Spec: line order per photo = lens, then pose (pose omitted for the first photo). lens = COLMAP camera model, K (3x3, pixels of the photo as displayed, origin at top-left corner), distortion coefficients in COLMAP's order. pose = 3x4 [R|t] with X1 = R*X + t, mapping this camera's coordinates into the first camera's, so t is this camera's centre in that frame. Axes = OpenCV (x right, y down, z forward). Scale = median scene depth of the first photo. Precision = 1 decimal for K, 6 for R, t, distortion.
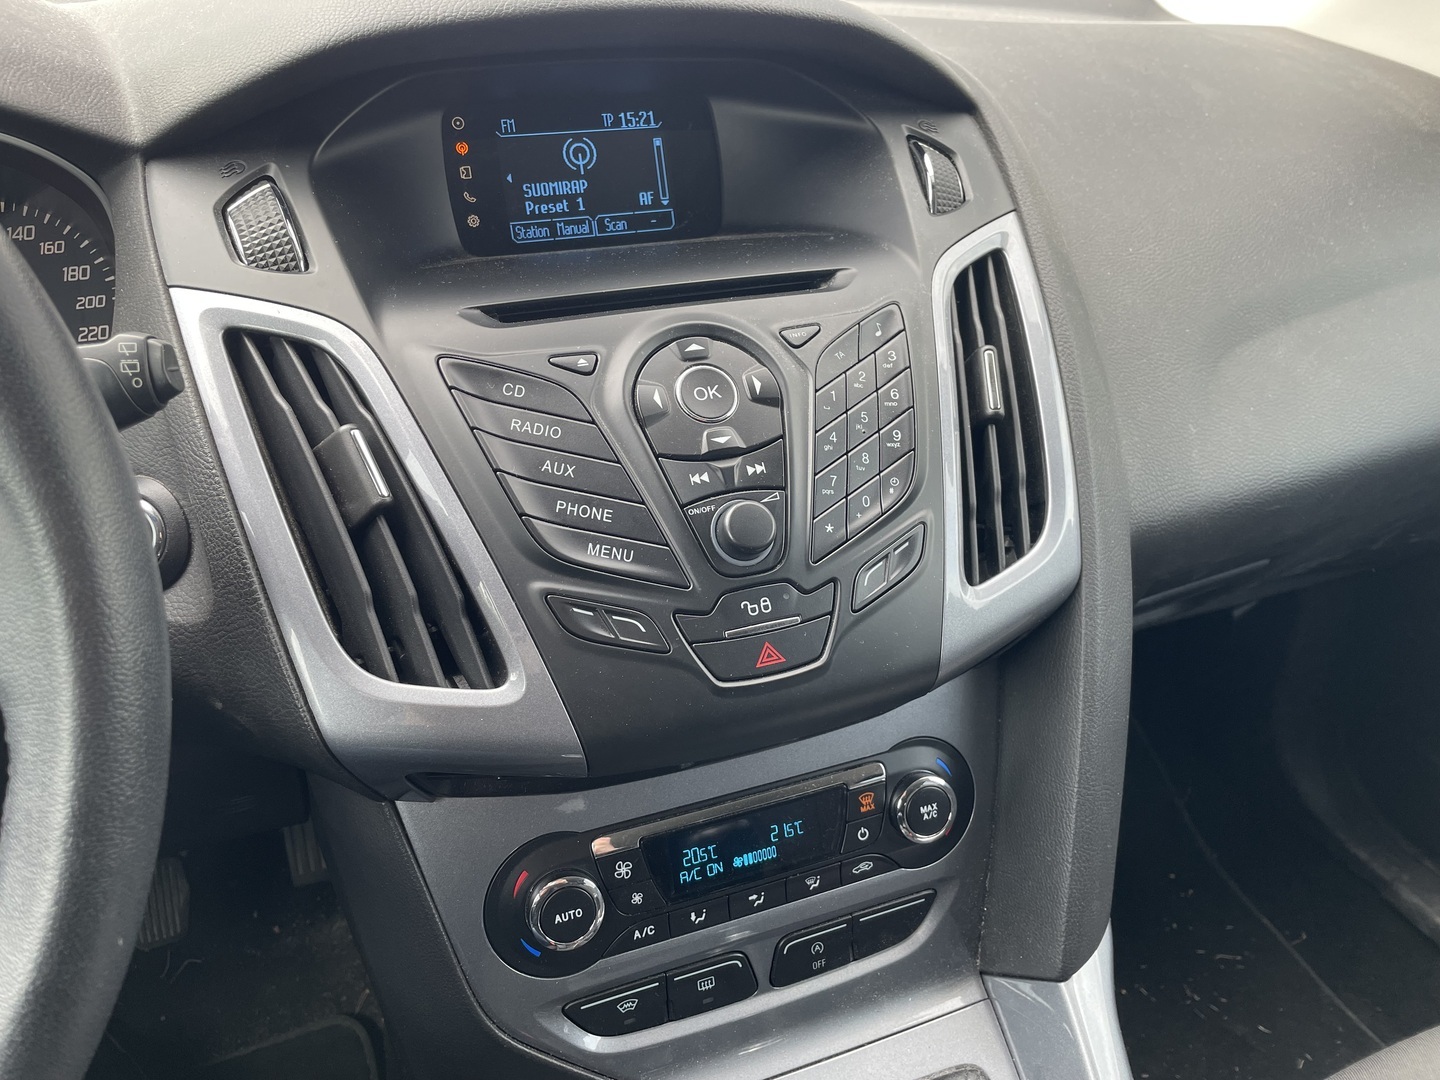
lens RADIAL K [[1089.4, 0, 718.5], [0, 1089.4, 536.4], [0, 0, 1]] dist [0.087075, -0.116906]
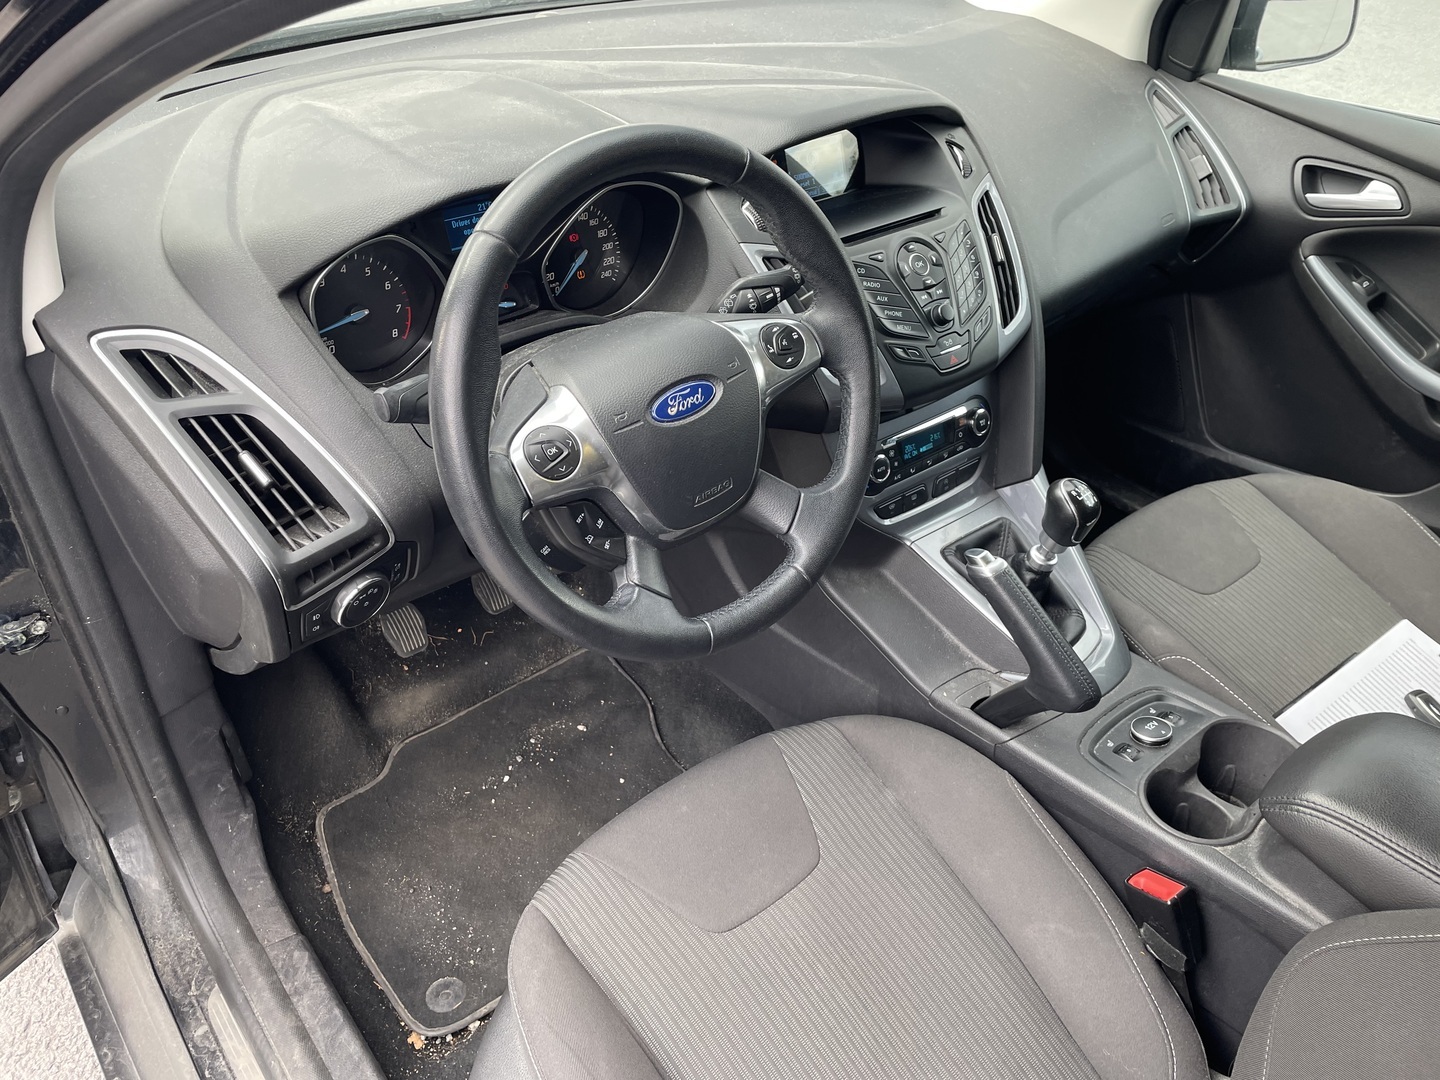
lens RADIAL K [[1184.6, 0, 695.5], [0, 1184.6, 559.2], [0, 0, 1]] dist [0.134734, -0.159822]
pose [[0.946184, -0.154856, 0.284176, -1.303514], [0.109557, 0.979510, 0.168988, 0.017322], [-0.304522, -0.128760, 0.943762, -1.494880]]
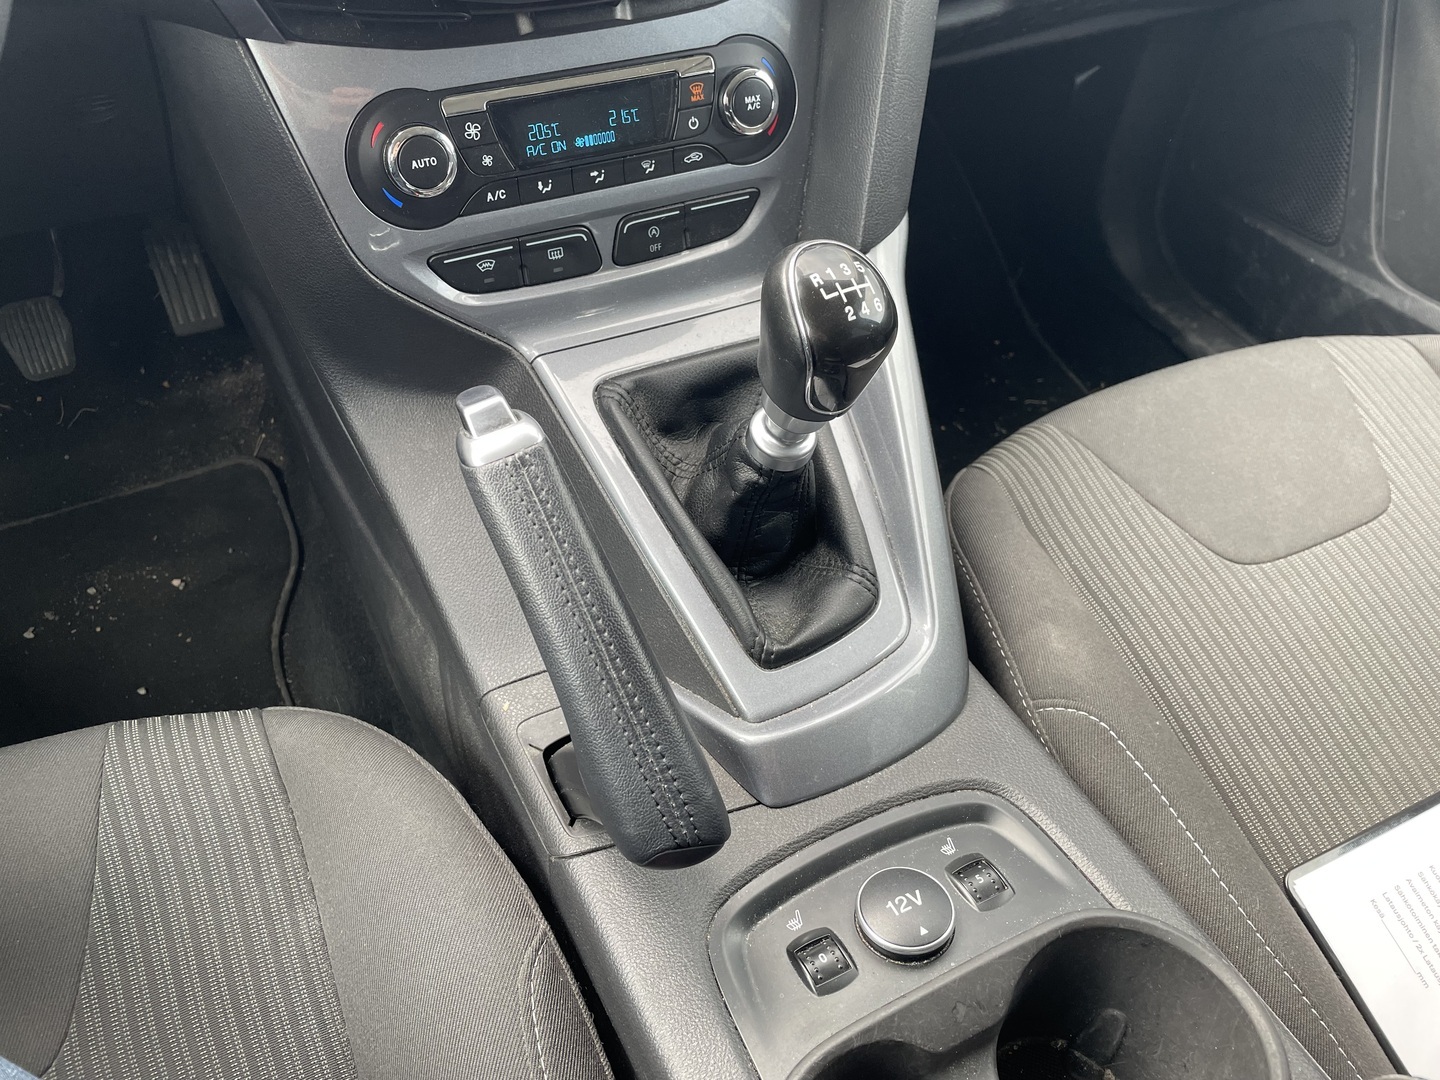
lens RADIAL K [[1089.4, 0, 718.5], [0, 1089.4, 536.4], [0, 0, 1]] dist [0.087075, -0.116906]
pose [[0.995159, -0.025140, 0.095007, 0.041107], [-0.005820, 0.949956, 0.312329, 0.323353], [-0.098104, -0.311370, 0.945211, -0.185989]]
